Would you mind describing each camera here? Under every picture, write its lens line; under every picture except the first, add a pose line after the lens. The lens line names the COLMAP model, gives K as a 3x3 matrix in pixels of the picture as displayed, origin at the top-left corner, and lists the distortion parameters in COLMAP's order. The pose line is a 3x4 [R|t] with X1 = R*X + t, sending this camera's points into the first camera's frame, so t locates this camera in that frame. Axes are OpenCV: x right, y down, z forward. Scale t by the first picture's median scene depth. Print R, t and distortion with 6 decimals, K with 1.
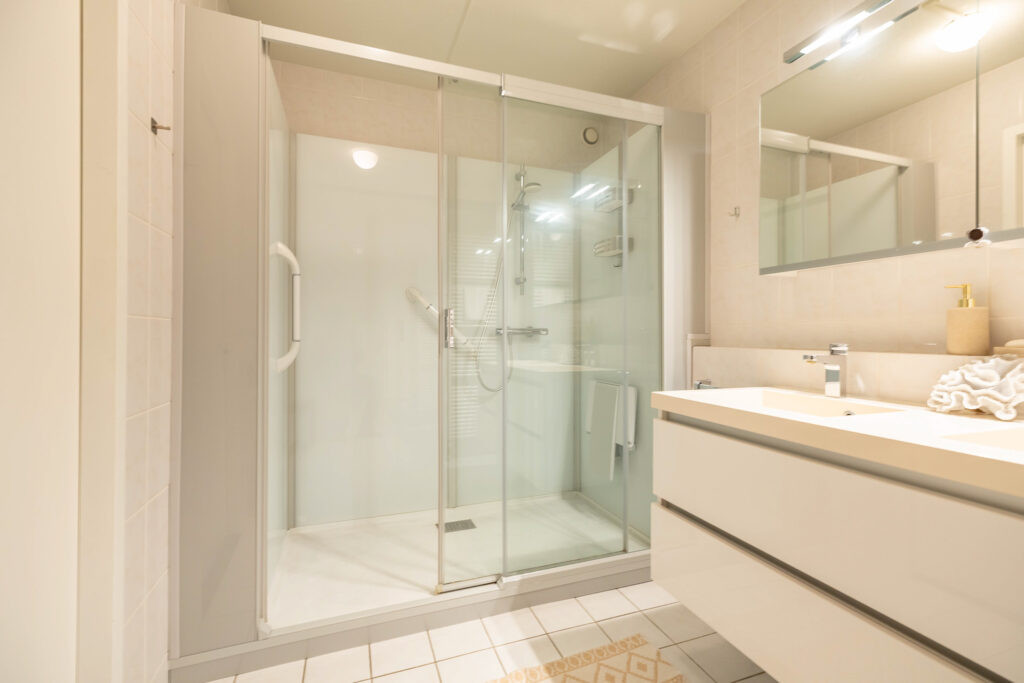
lens RADIAL K [[449.2, 0, 511.2], [0, 449.2, 337.6], [0, 0, 1]] dist [0.003518, -0.000482]
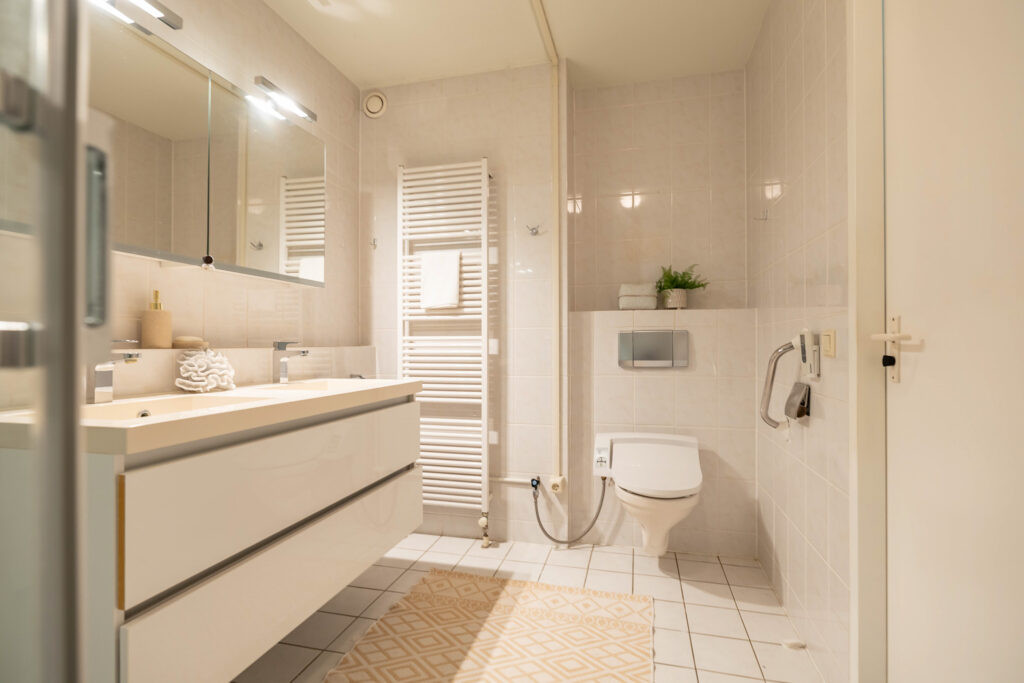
lens RADIAL K [[503.4, 0, 511.0], [0, 503.4, 339.6], [0, 0, 1]] dist [-0.004951, 0.001615]
pose [[-0.826685, -0.003653, 0.562653, -0.600065], [-0.004124, 0.999991, 0.000433, 0.010809], [-0.562650, -0.001962, -0.826693, 1.747773]]
